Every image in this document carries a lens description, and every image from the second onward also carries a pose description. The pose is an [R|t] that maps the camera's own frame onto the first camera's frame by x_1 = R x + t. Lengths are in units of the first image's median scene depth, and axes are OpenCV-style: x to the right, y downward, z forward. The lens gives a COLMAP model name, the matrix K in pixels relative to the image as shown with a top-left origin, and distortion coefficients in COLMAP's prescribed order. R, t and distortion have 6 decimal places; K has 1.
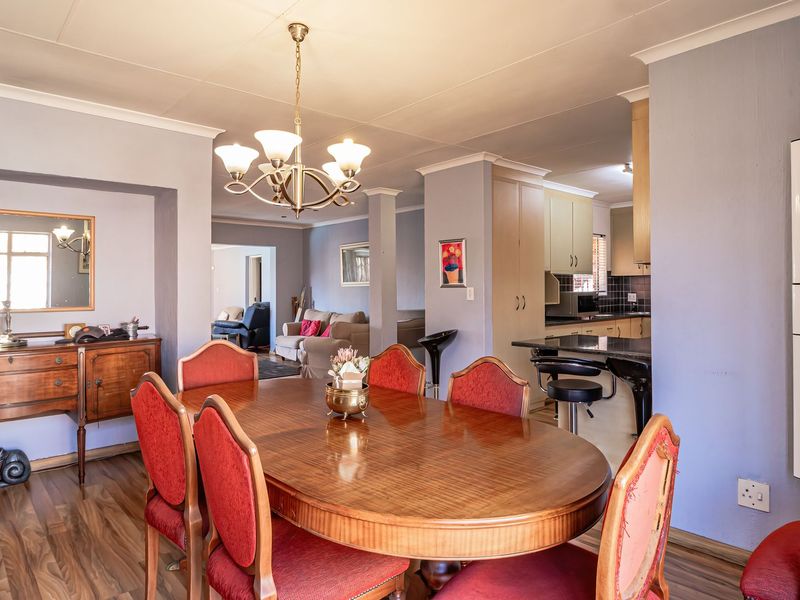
lens RADIAL K [[498.5, 0, 399.3], [0, 498.5, 291.7], [0, 0, 1]] dist [0.000064, -0.009723]
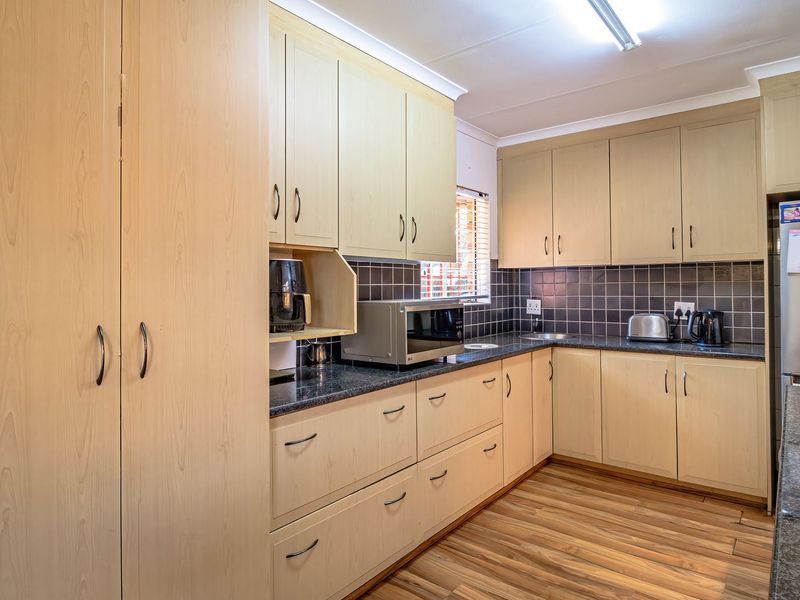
lens RADIAL K [[498.5, 0, 403.8], [0, 498.5, 282.3], [0, 0, 1]] dist [0.000064, -0.009723]
pose [[0.982720, 0.006055, 0.184997, 0.225661], [-0.002977, 0.999853, -0.016907, -0.006843], [-0.185072, 0.016064, 0.982594, 0.488991]]
